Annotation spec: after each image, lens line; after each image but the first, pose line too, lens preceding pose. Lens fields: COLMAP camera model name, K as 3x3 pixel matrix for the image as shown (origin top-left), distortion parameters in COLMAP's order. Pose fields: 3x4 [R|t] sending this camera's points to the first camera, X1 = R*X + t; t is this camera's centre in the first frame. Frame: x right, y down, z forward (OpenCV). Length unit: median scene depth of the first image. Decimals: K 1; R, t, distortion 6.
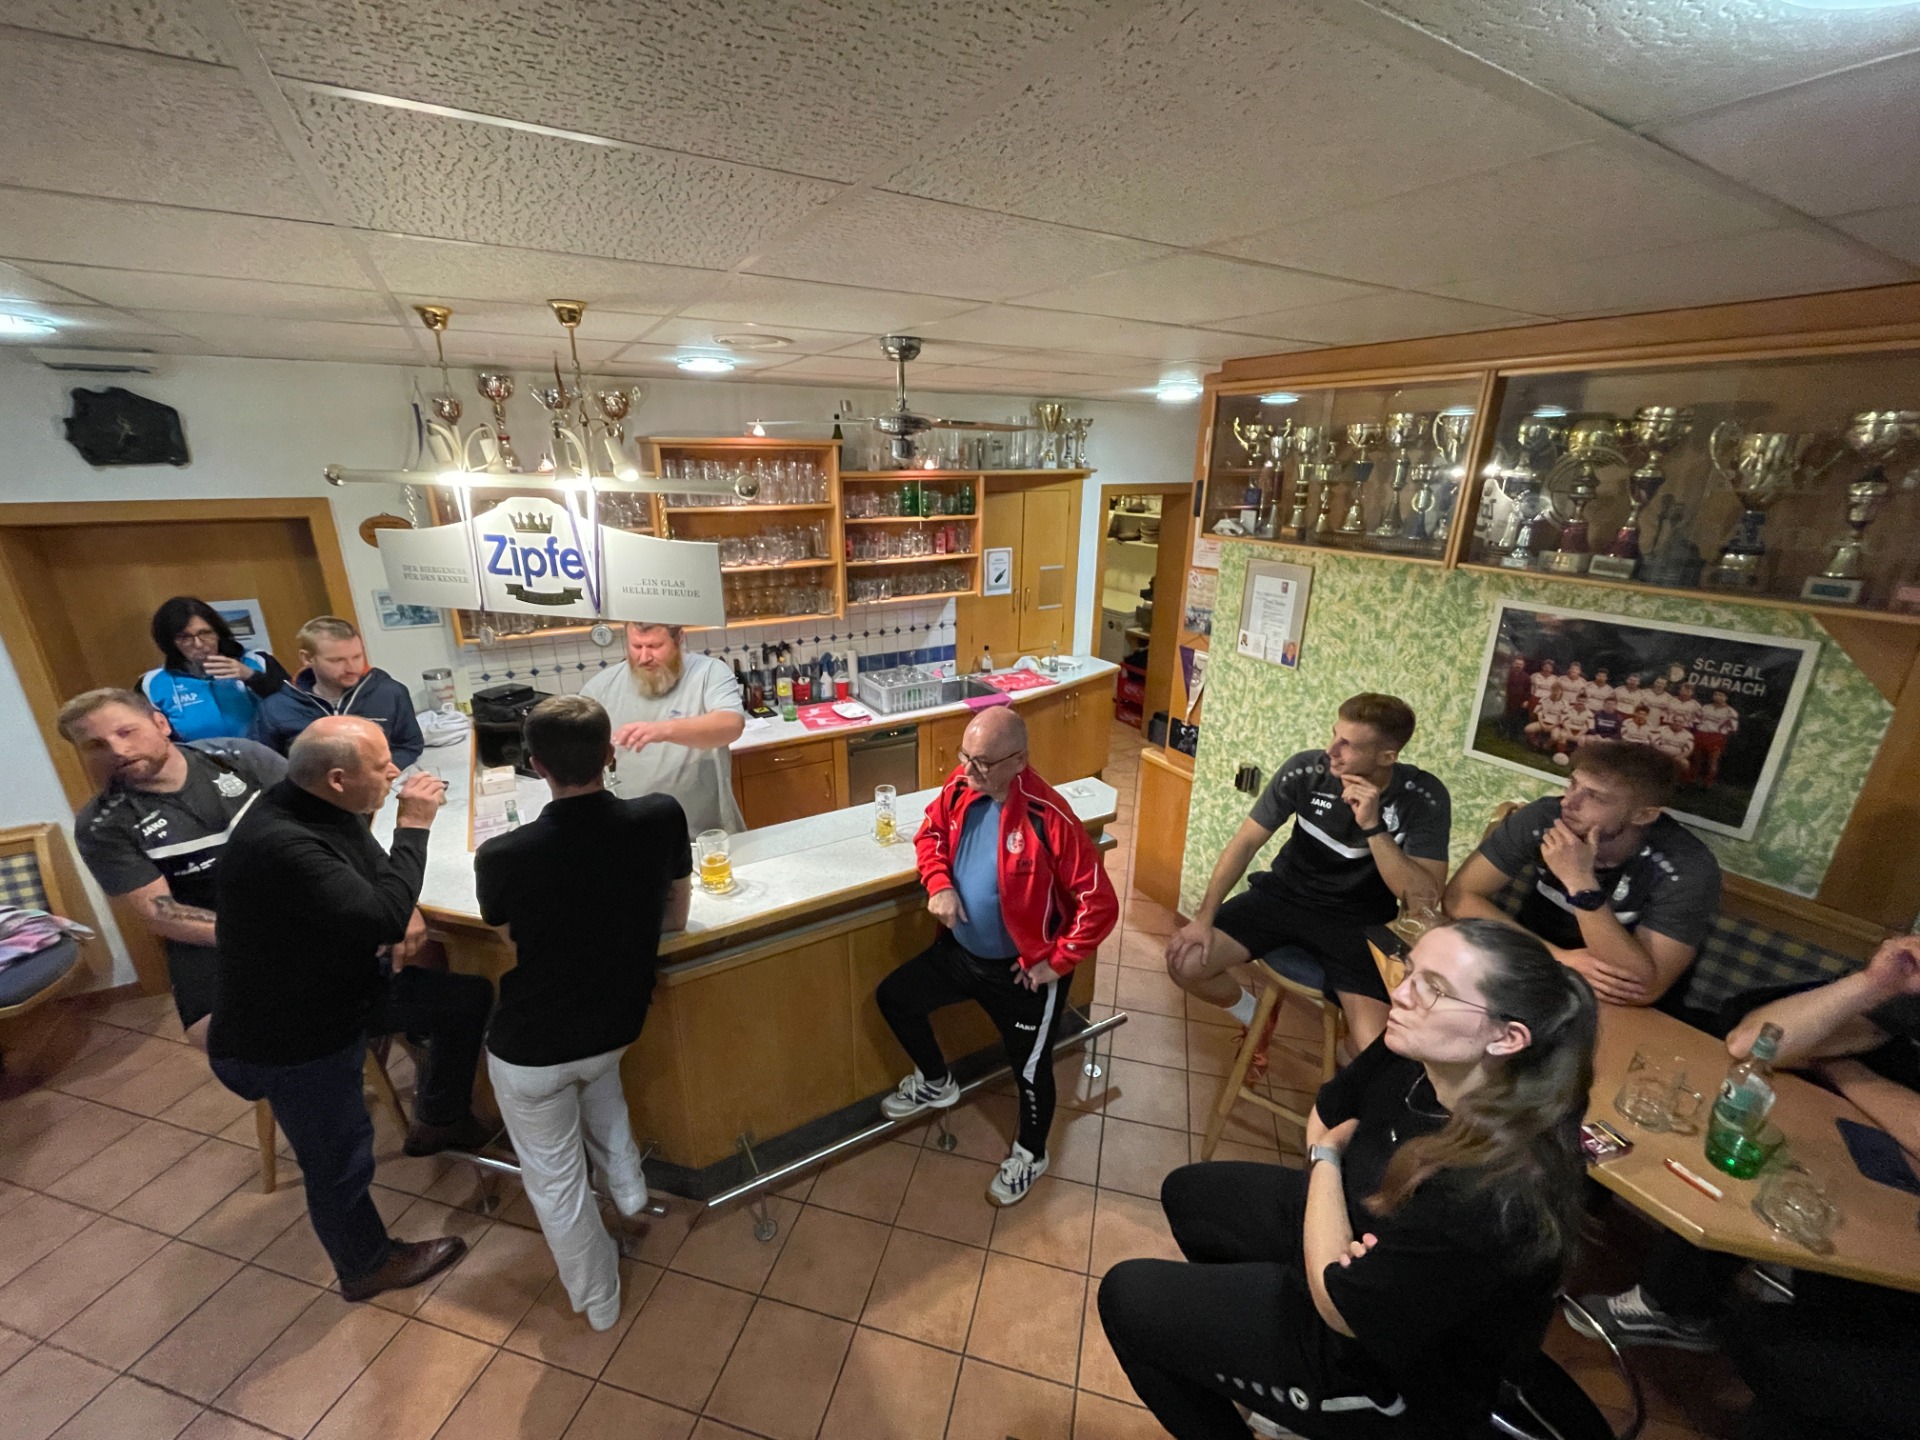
lens RADIAL K [[779.3, 0, 959.3], [0, 779.3, 713.8], [0, 0, 1]] dist [-0.005144, 0.000356]
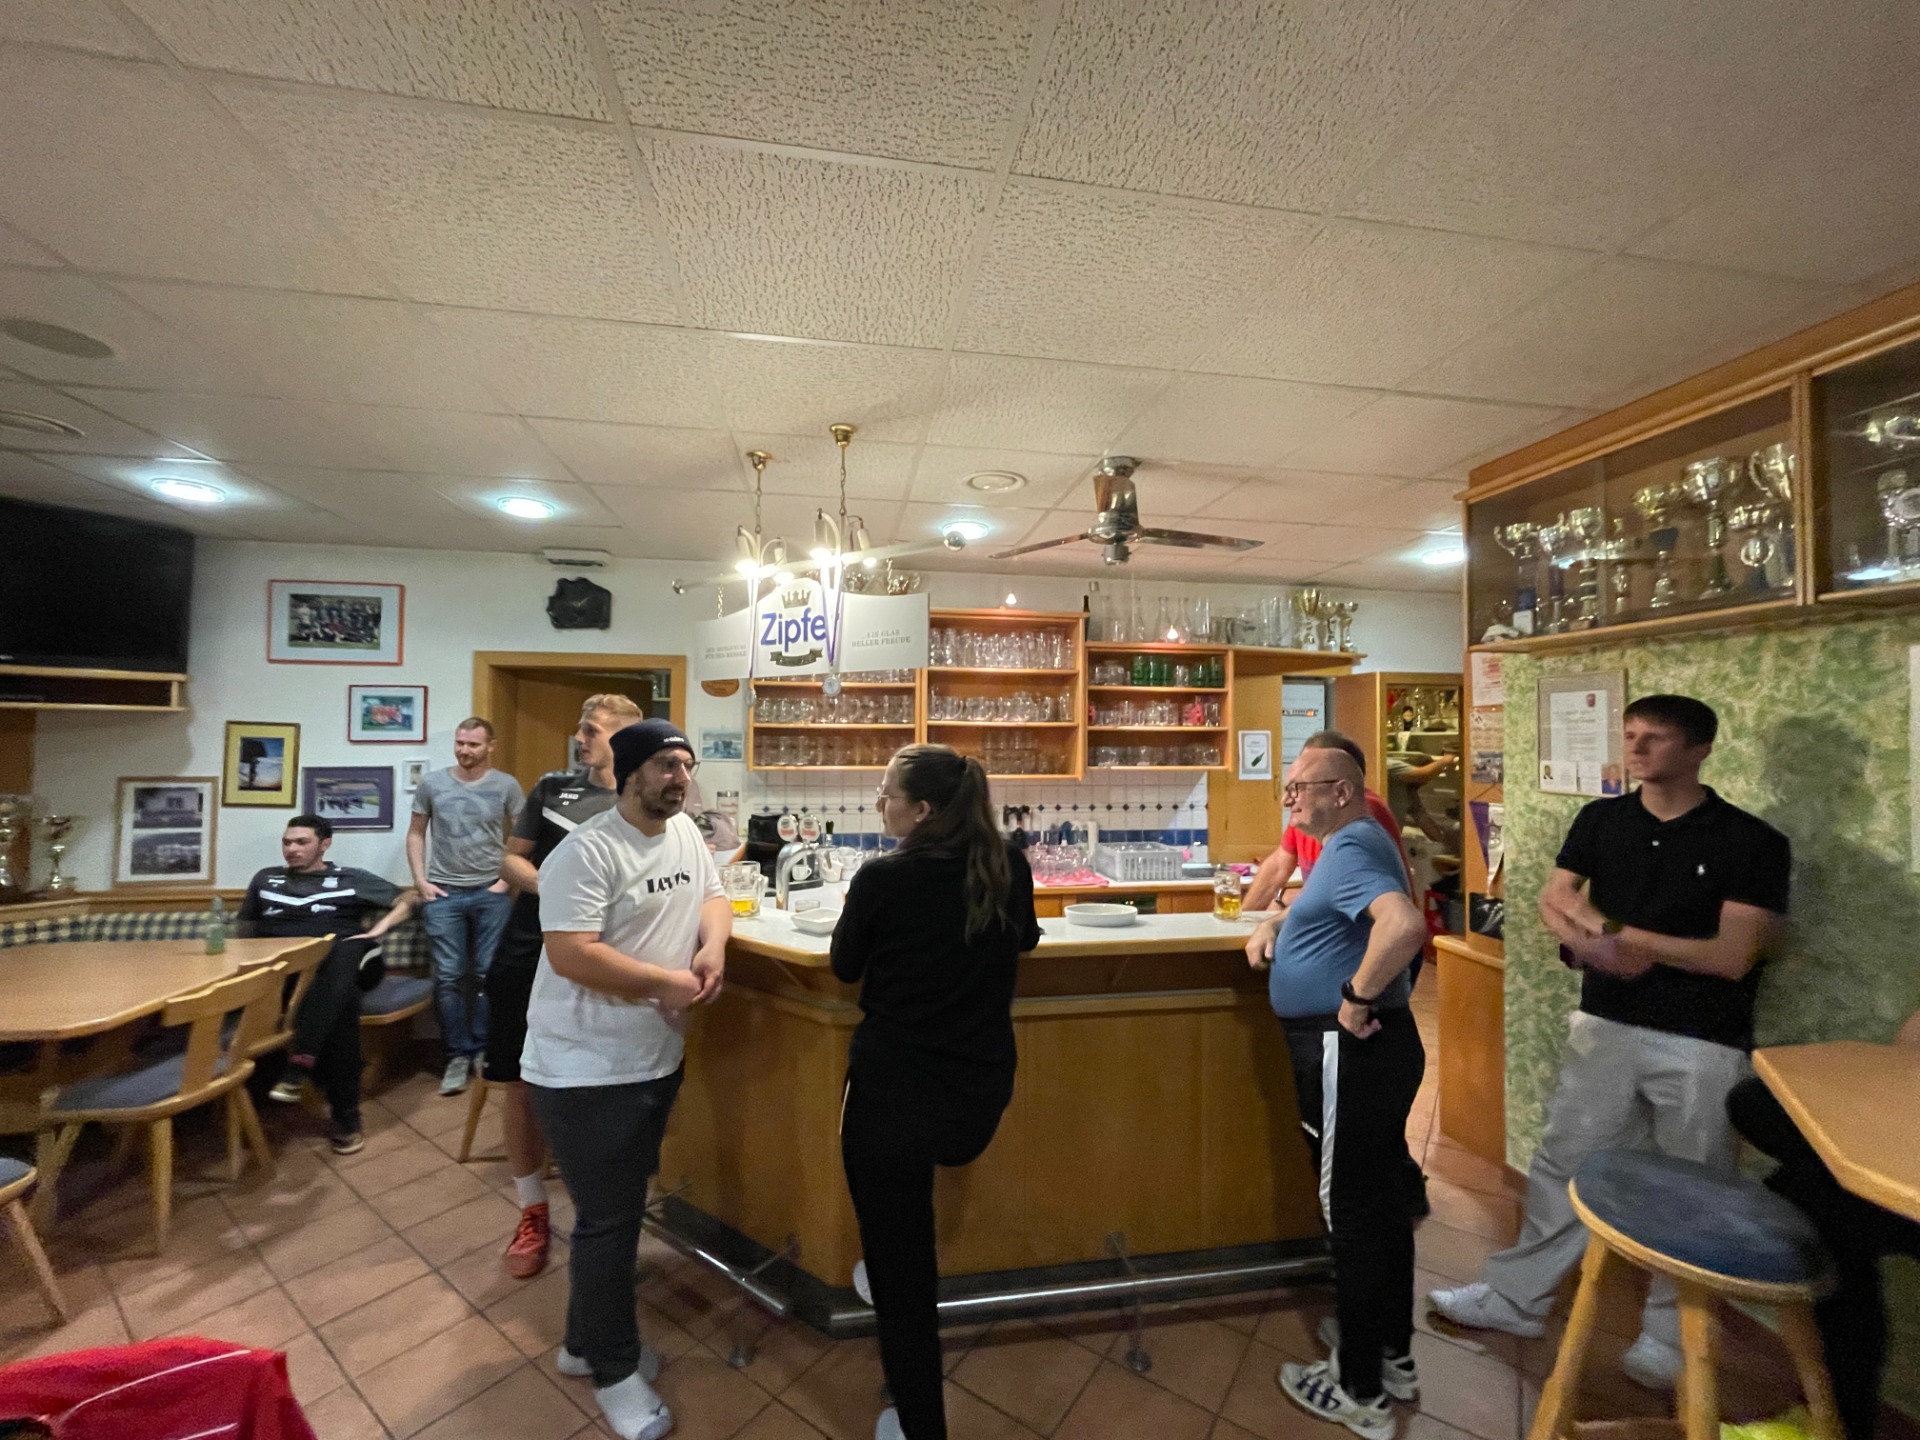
lens RADIAL K [[779.3, 0, 960.1], [0, 779.3, 722.9], [0, 0, 1]] dist [-0.005144, 0.000356]
pose [[0.931592, -0.012797, -0.363281, 0.077848], [-0.117195, 0.935442, -0.333487, 0.180160], [0.344097, 0.353249, 0.869950, 0.049144]]
